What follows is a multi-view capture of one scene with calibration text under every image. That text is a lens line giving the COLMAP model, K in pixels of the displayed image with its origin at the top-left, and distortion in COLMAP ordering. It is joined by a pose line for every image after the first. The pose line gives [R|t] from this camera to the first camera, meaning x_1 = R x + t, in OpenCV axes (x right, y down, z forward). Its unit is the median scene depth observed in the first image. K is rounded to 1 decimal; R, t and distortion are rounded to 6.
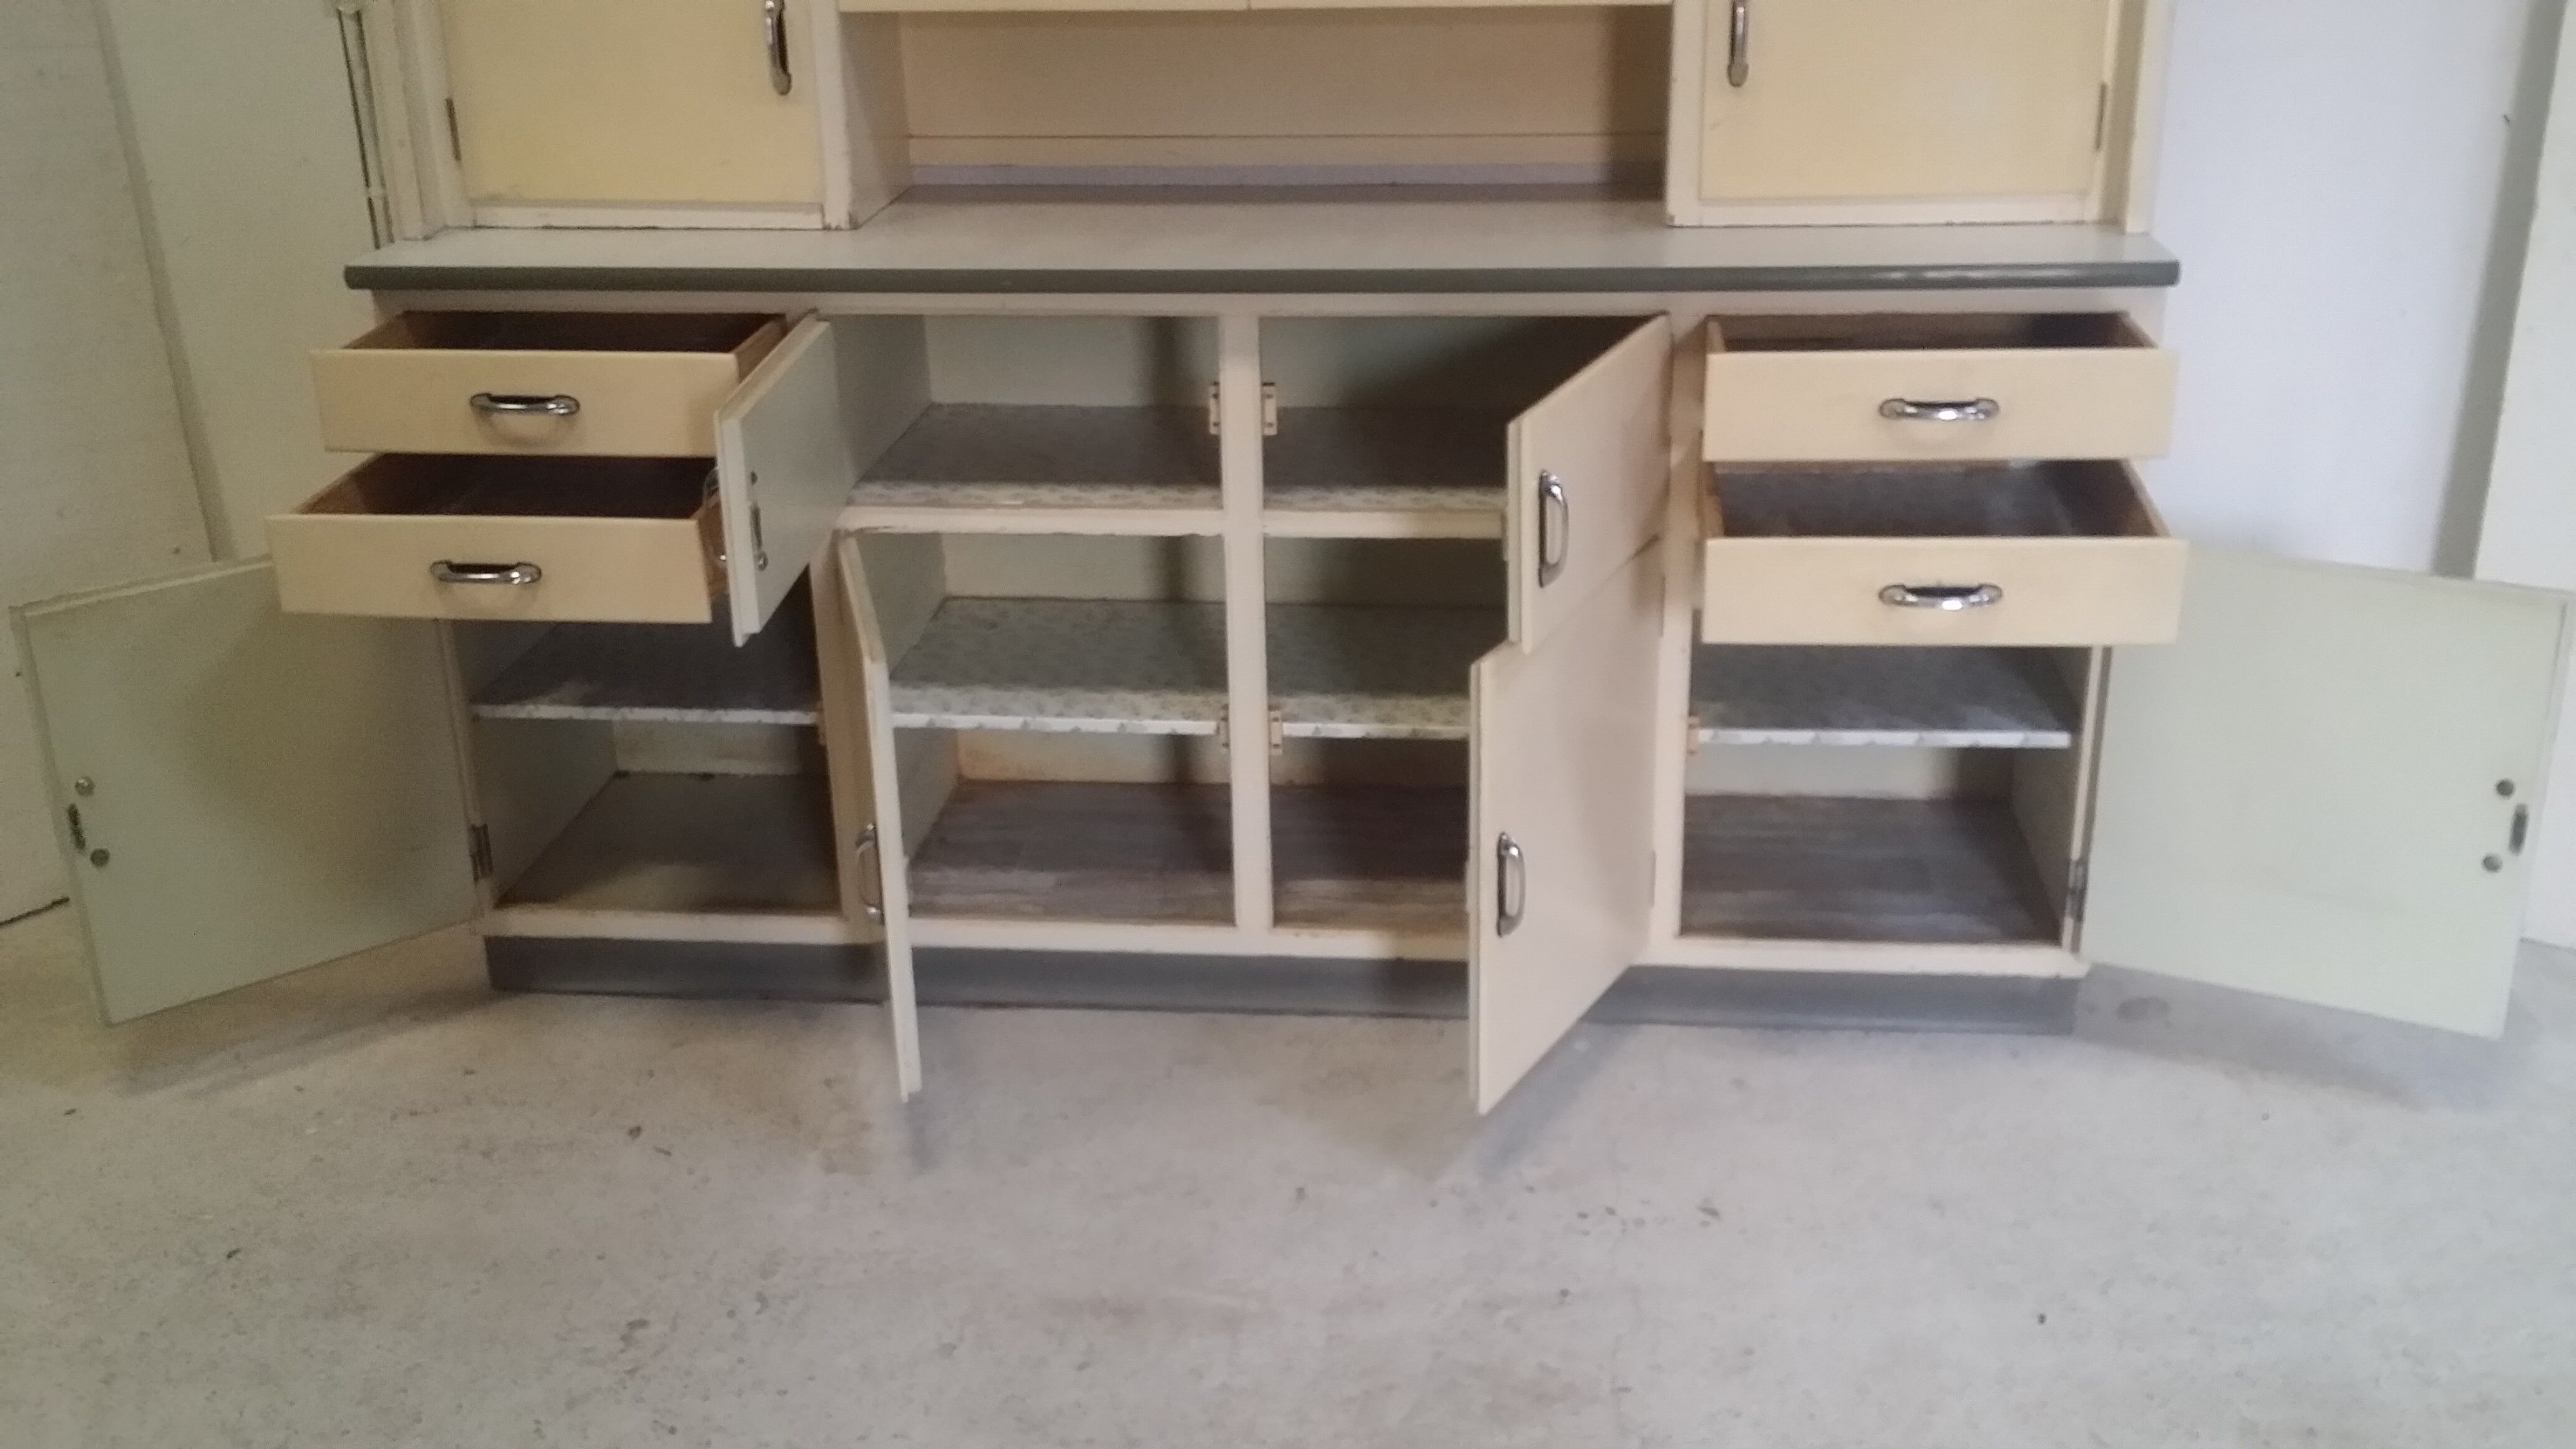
lens RADIAL K [[2558.0, 0, 1292.2], [0, 2558.0, 772.5], [0, 0, 1]] dist [0.125977, -0.325873]
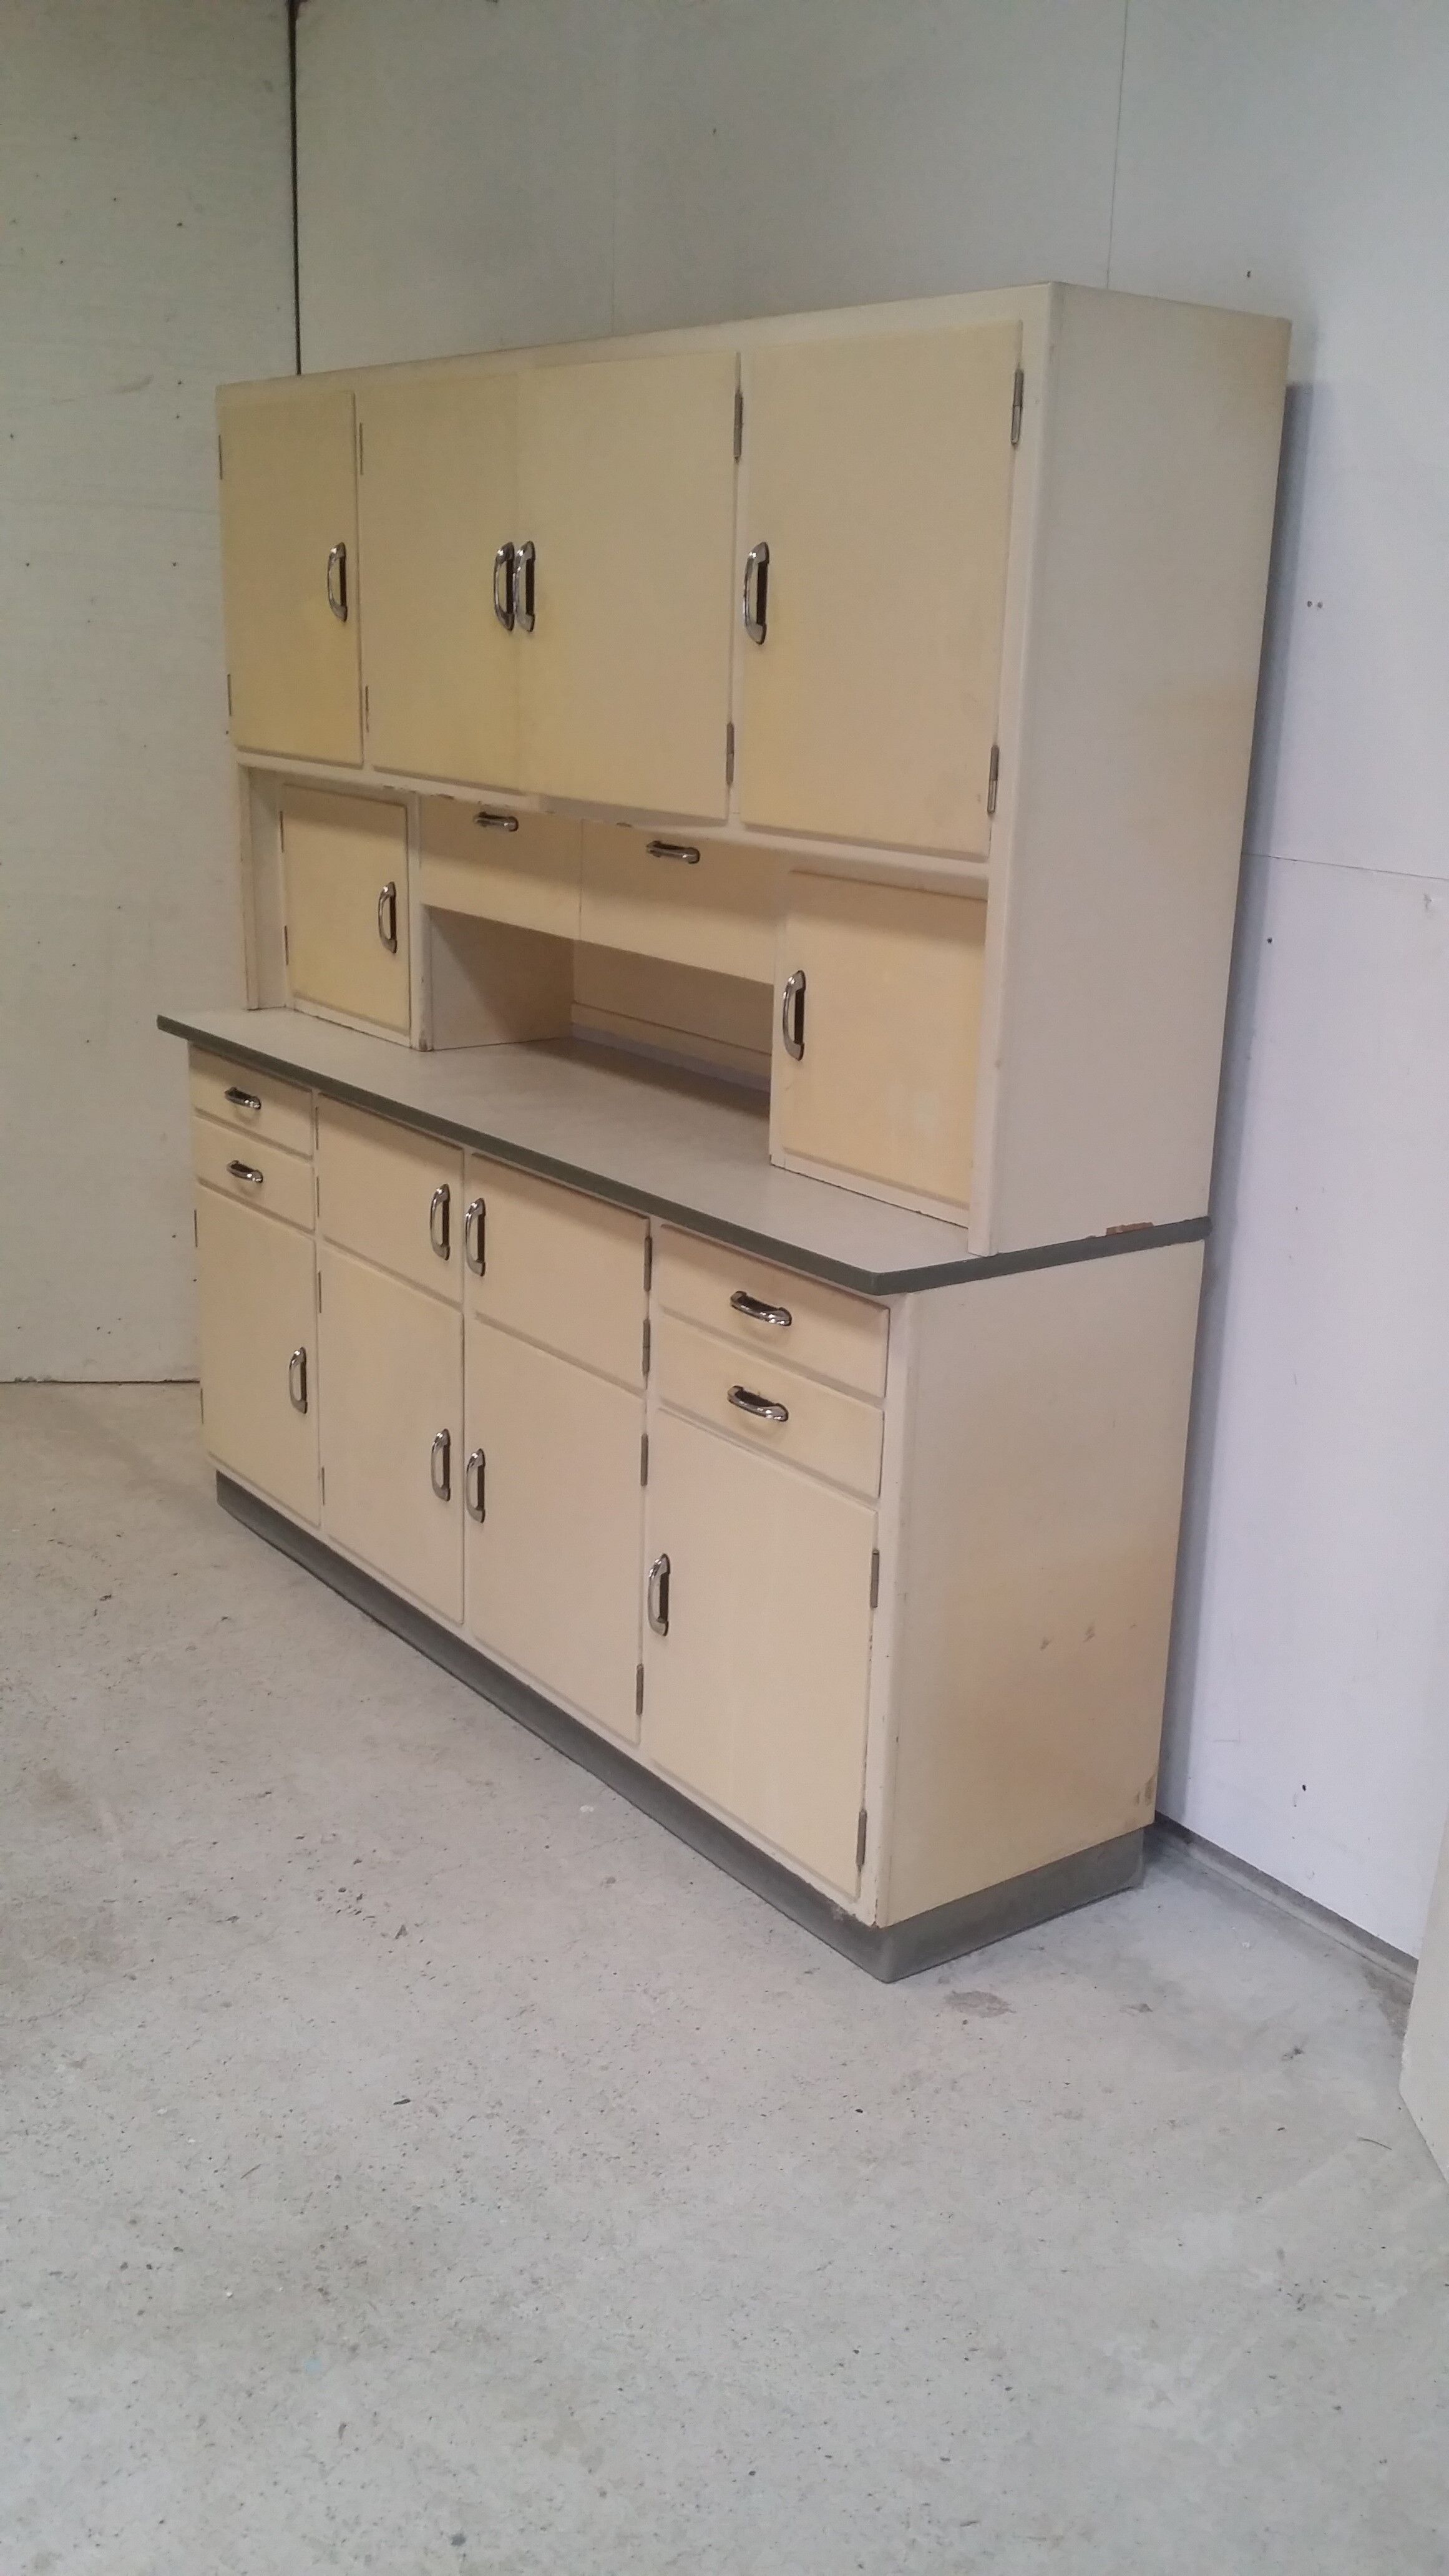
lens RADIAL K [[2315.1, 0, 772.7], [0, 2315.1, 1270.6], [0, 0, 1]] dist [0.110305, -0.198538]
pose [[0.683692, 0.237685, -0.689979, 0.904801], [-0.316661, 0.948450, 0.012949, -0.181026], [0.657489, 0.209636, 0.723713, 0.237235]]
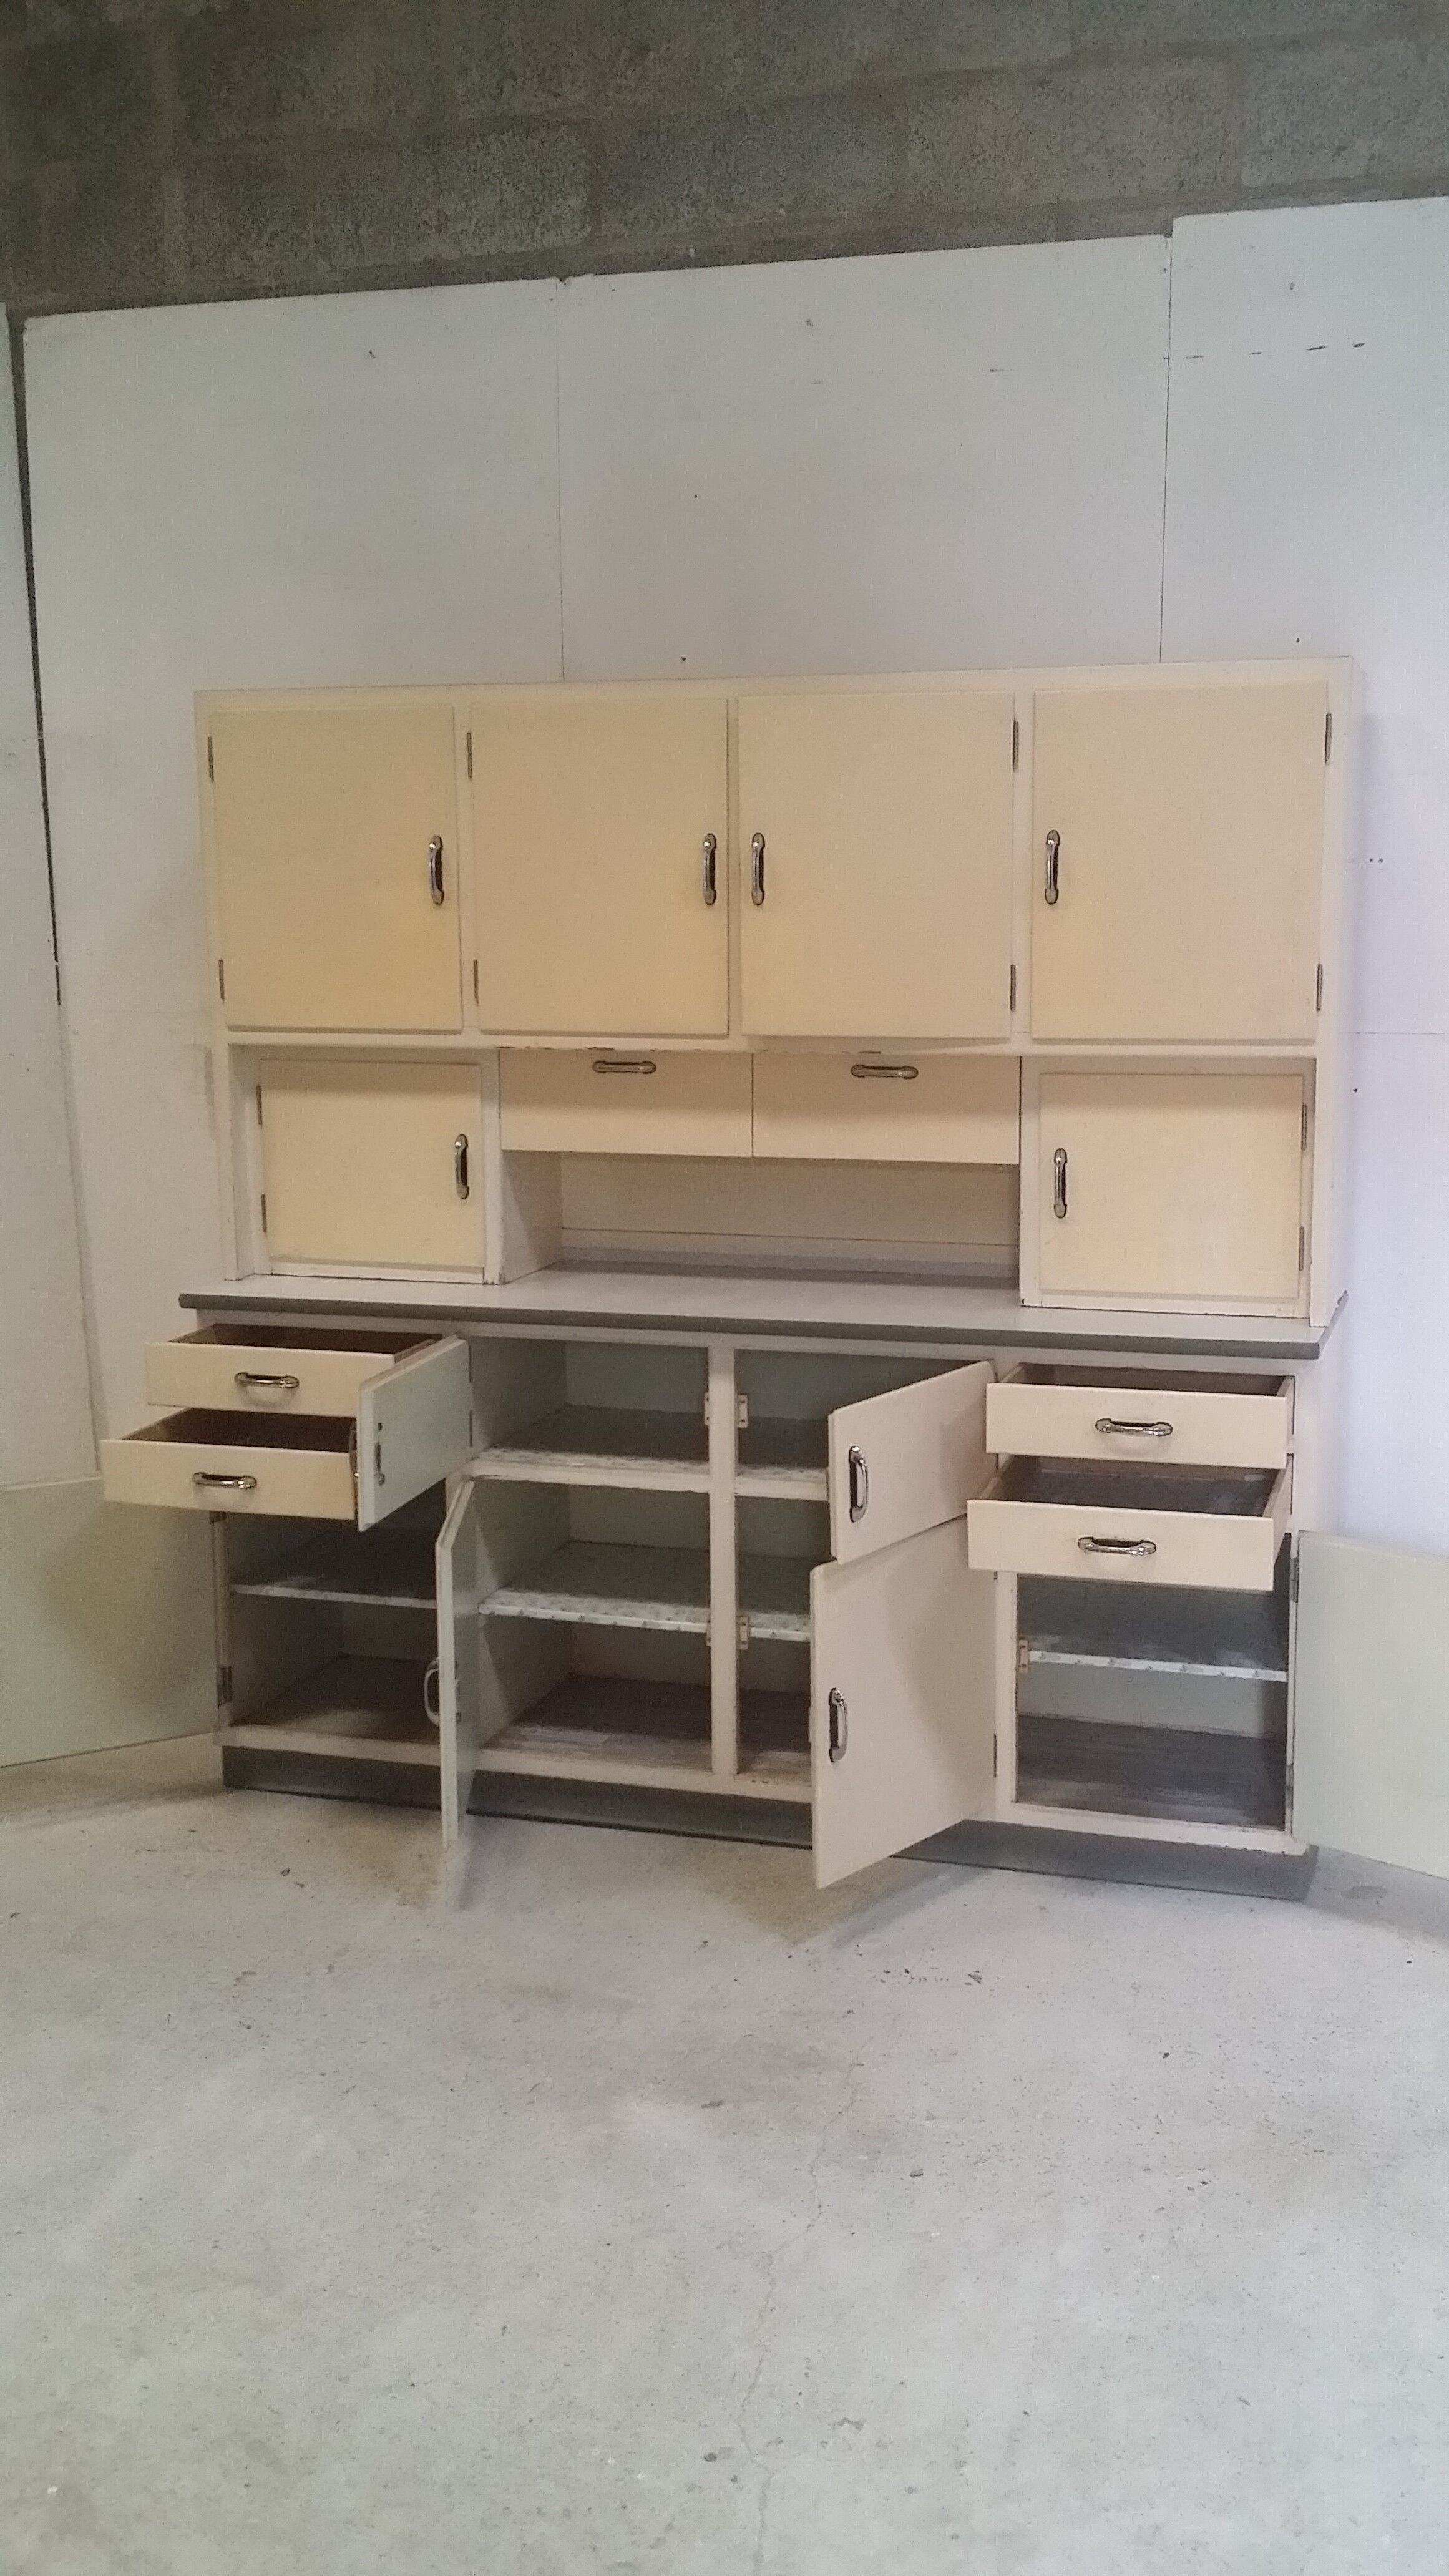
lens RADIAL K [[2518.0, 0, 777.9], [0, 2518.0, 1285.3], [0, 0, 1]] dist [0.113879, -0.211603]
pose [[0.981821, 0.045005, -0.184398, 0.278261], [-0.084639, 0.973359, -0.213092, 0.099264], [0.169895, 0.224825, 0.959473, -0.428703]]
